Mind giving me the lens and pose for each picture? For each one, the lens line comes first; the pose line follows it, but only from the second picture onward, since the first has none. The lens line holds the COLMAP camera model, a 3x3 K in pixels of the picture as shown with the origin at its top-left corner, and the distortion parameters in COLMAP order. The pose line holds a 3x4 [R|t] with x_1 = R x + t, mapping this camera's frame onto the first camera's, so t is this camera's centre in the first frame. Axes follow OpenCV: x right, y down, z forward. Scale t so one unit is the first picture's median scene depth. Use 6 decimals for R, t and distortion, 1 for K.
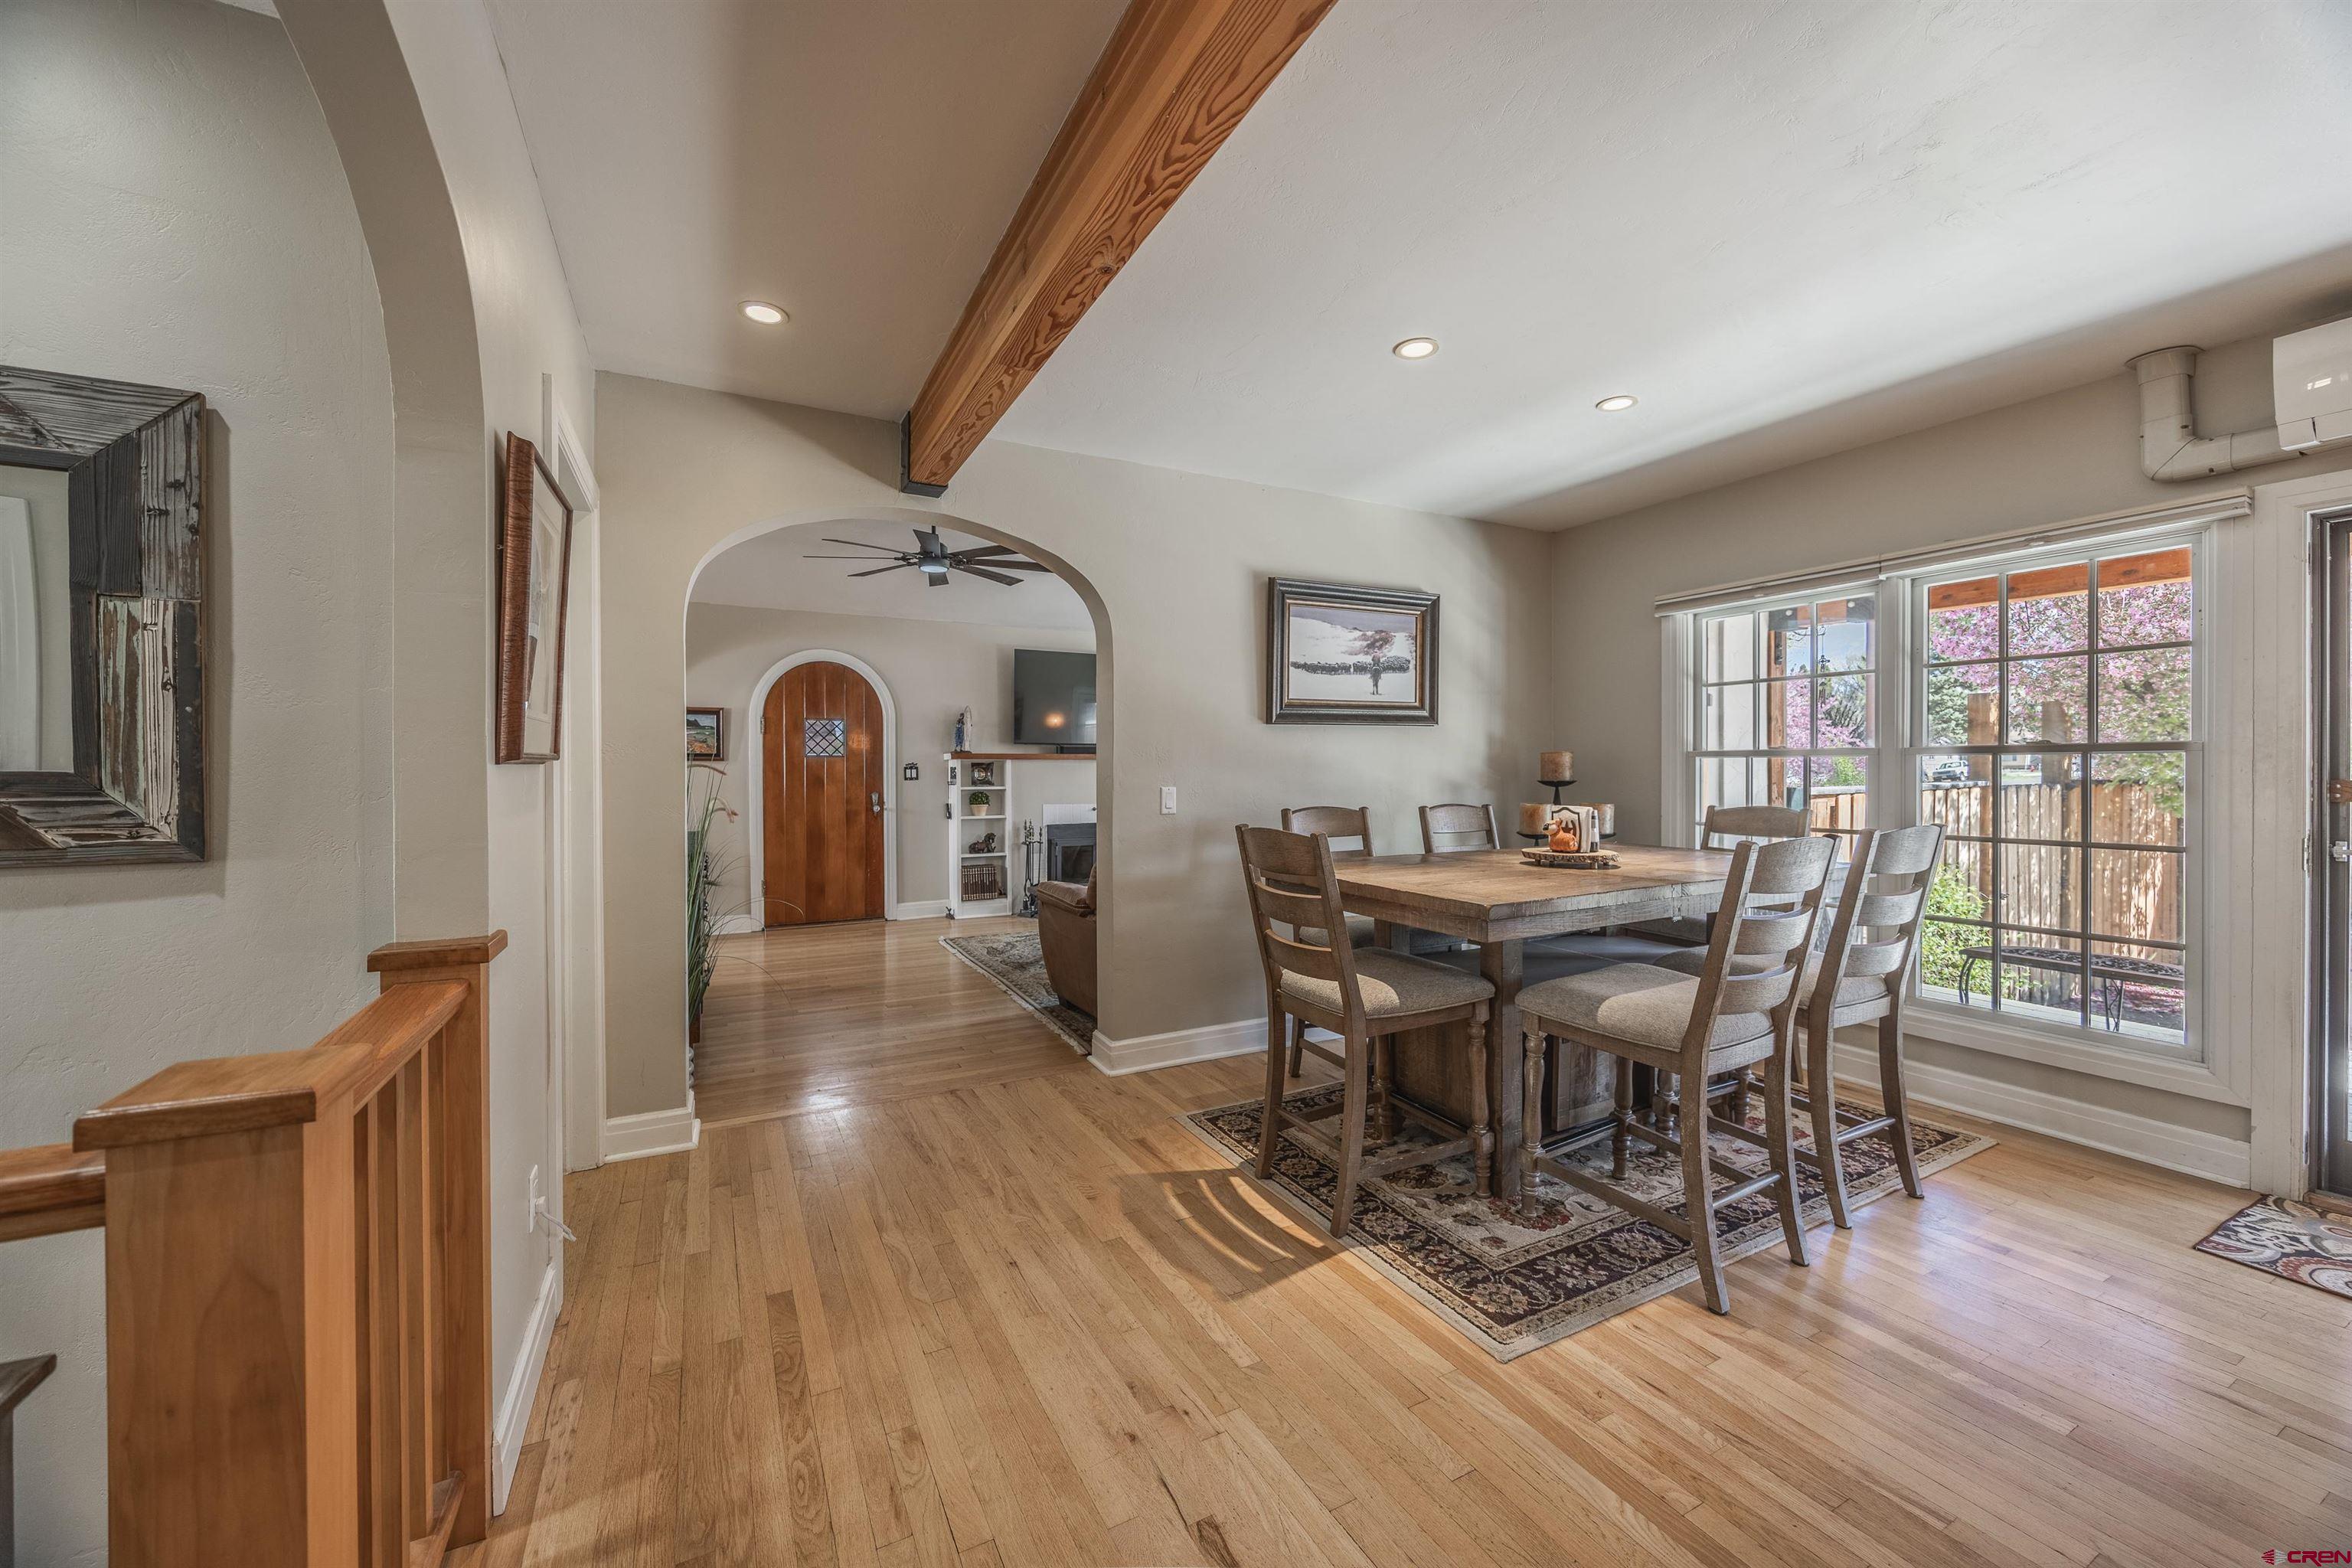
lens RADIAL K [[894.4, 0, 1177.5], [0, 894.4, 778.2], [0, 0, 1]] dist [-0.000621, -0.000015]
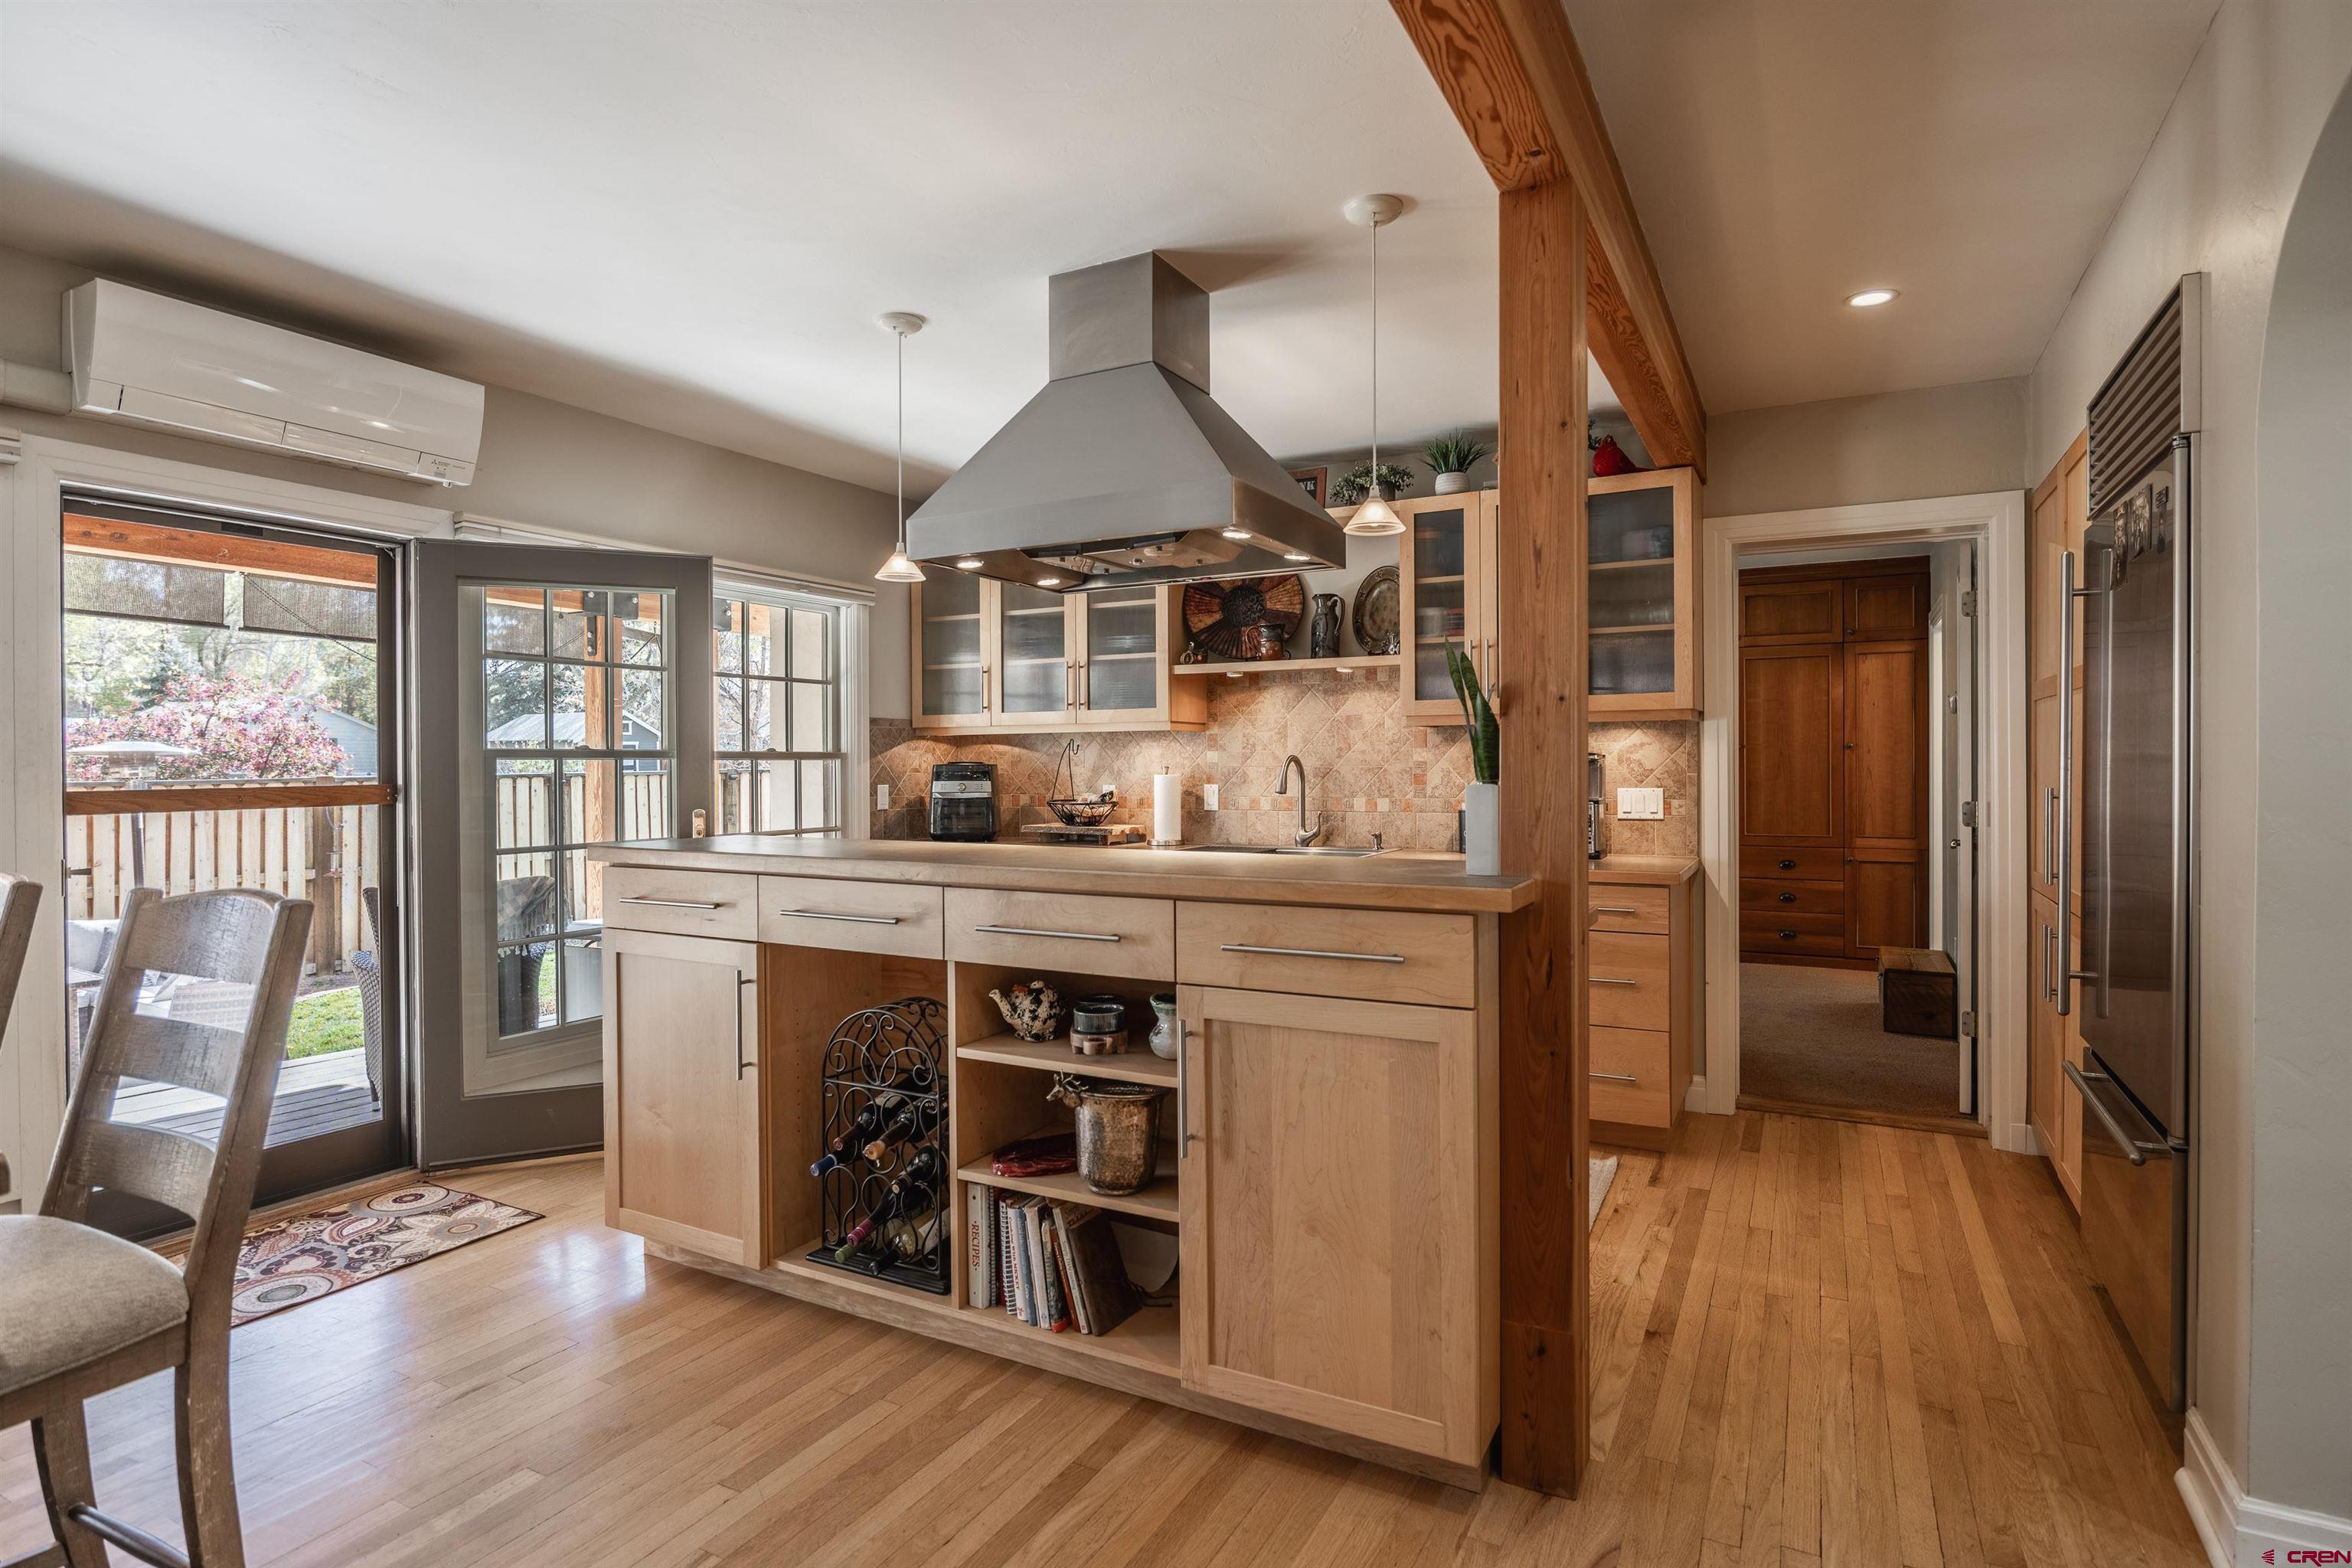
lens RADIAL K [[1215.3, 0, 1185.9], [0, 1215.3, 777.2], [0, 0, 1]] dist [-0.000262, -0.000069]
pose [[-0.570578, -0.001087, 0.821243, -0.206285], [0.014531, 0.999829, 0.011420, -0.006025], [-0.821115, 0.018450, -0.570465, 0.528785]]
